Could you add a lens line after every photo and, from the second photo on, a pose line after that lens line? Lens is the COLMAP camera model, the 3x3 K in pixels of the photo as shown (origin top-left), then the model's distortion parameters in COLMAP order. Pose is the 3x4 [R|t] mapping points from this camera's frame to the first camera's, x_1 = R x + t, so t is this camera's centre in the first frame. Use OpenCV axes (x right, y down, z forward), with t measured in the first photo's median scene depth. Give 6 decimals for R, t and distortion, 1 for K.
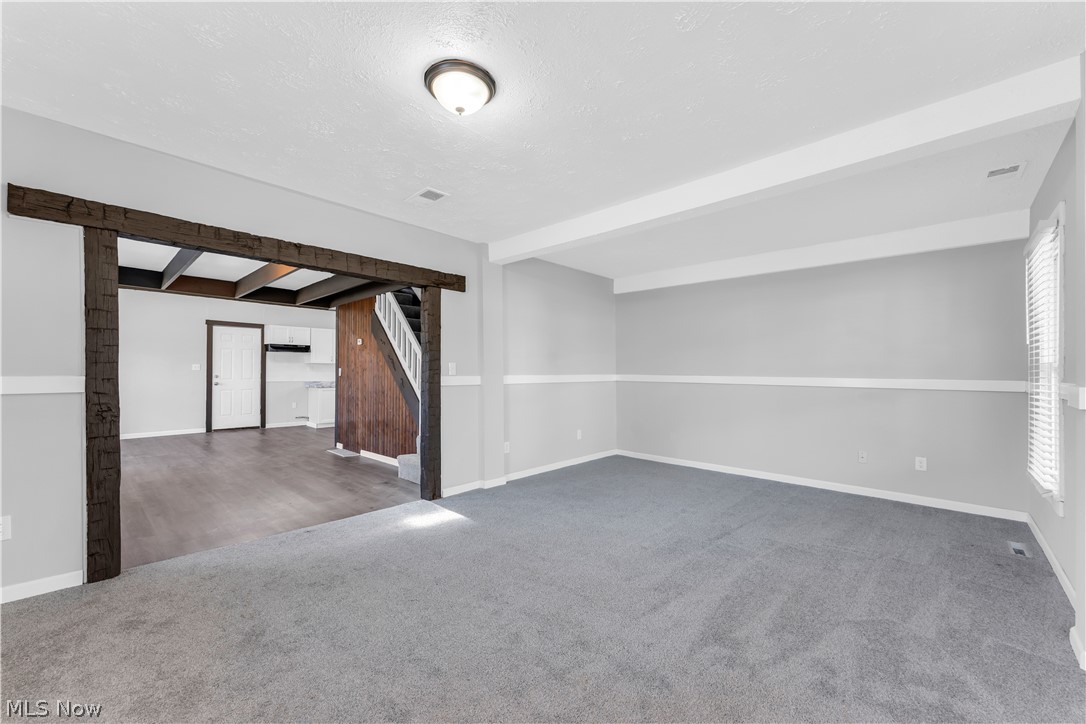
lens RADIAL K [[434.9, 0, 536.4], [0, 434.9, 368.3], [0, 0, 1]] dist [-0.000101, -0.000021]
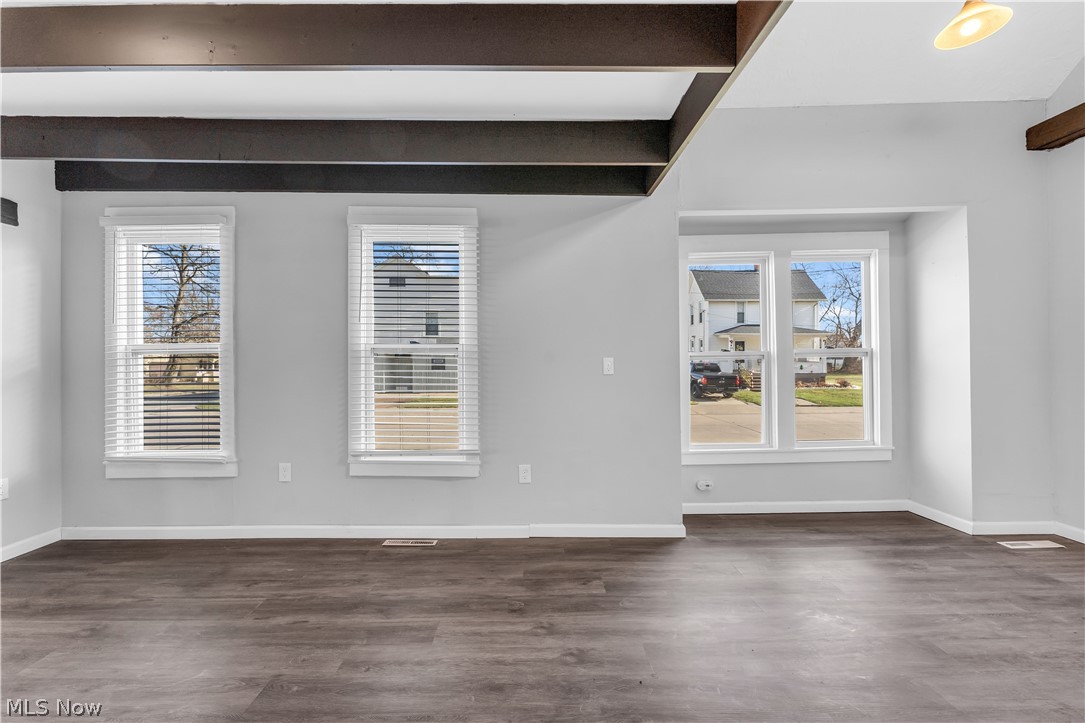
lens RADIAL K [[434.5, 0, 532.3], [0, 434.5, 365.9], [0, 0, 1]] dist [-0.000101, -0.000021]
pose [[-0.722378, 0.003149, -0.691491, -0.398926], [0.004311, 0.999991, 0.000050, 0.007441], [0.691485, -0.002945, -0.722385, 0.786990]]
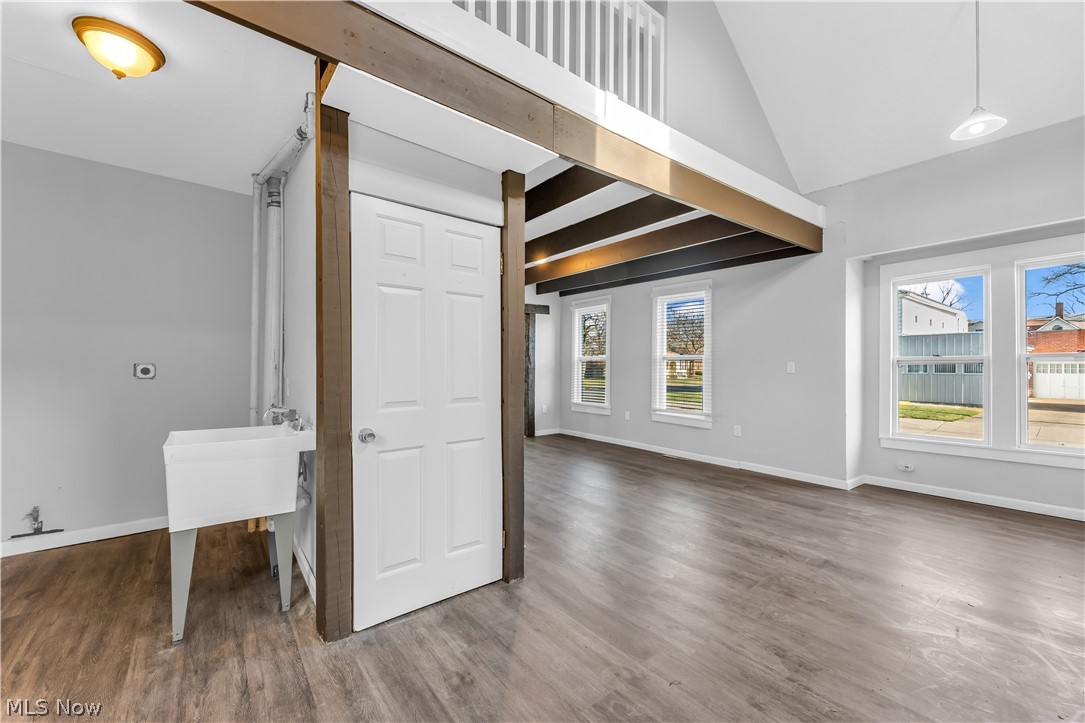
lens RADIAL K [[434.5, 0, 533.5], [0, 434.5, 364.3], [0, 0, 1]] dist [-0.000101, -0.000021]
pose [[-0.987229, -0.006275, 0.159182, -0.456906], [-0.007353, 0.999954, -0.006184, 0.009549], [-0.159136, -0.007276, -0.987230, 1.176431]]
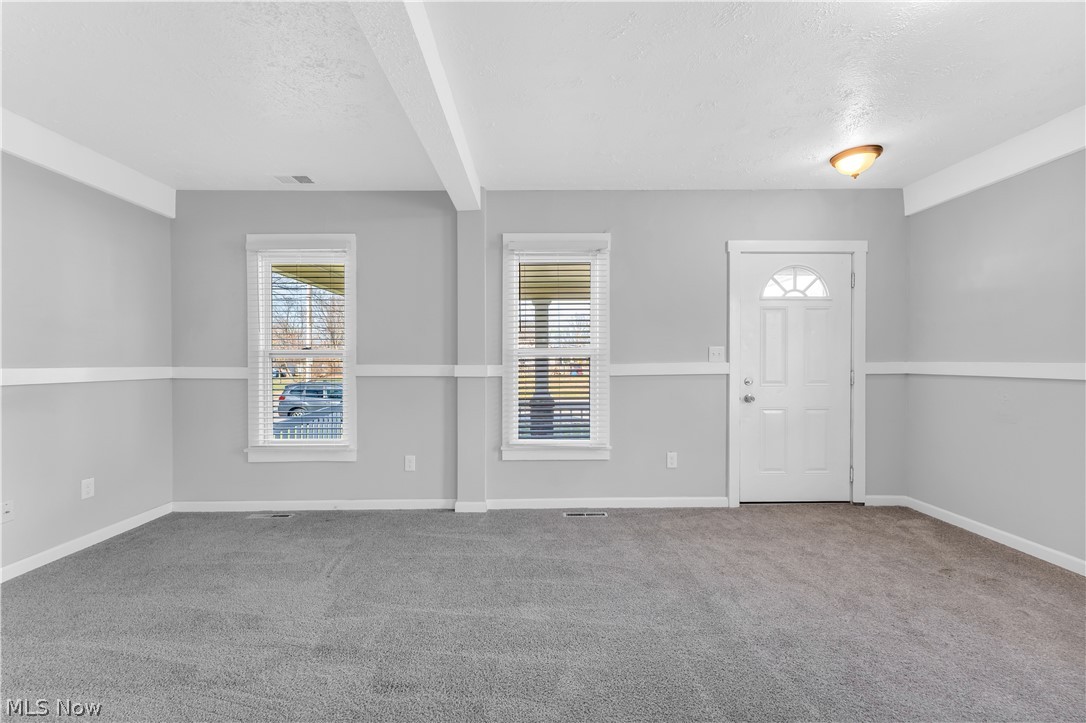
lens RADIAL K [[434.9, 0, 532.7], [0, 434.9, 362.0], [0, 0, 1]] dist [-0.000101, -0.000021]
pose [[-0.693113, -0.010811, 0.720748, -0.057649], [-0.005637, 0.999938, 0.009577, 0.002548], [-0.720807, 0.002575, -0.693131, 0.477690]]
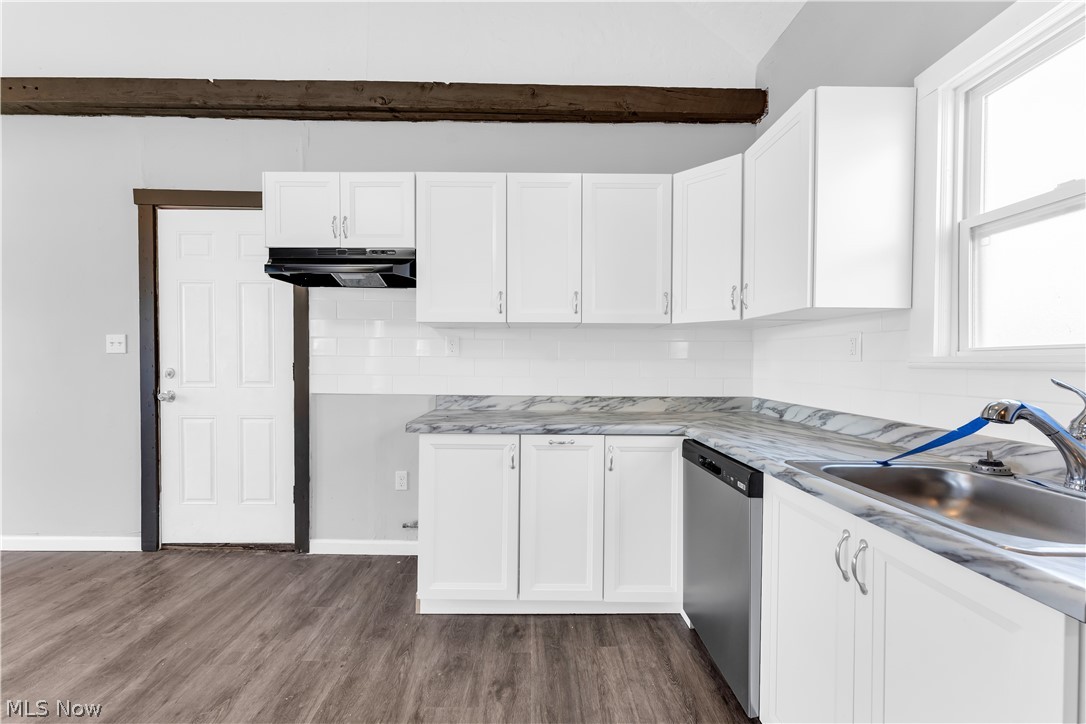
lens RADIAL K [[434.9, 0, 540.7], [0, 434.9, 363.5], [0, 0, 1]] dist [-0.000101, -0.000021]
pose [[0.695101, 0.003805, -0.718902, -0.340274], [0.005684, 0.999926, 0.010789, 0.010115], [0.718889, -0.011586, 0.695028, 1.004508]]
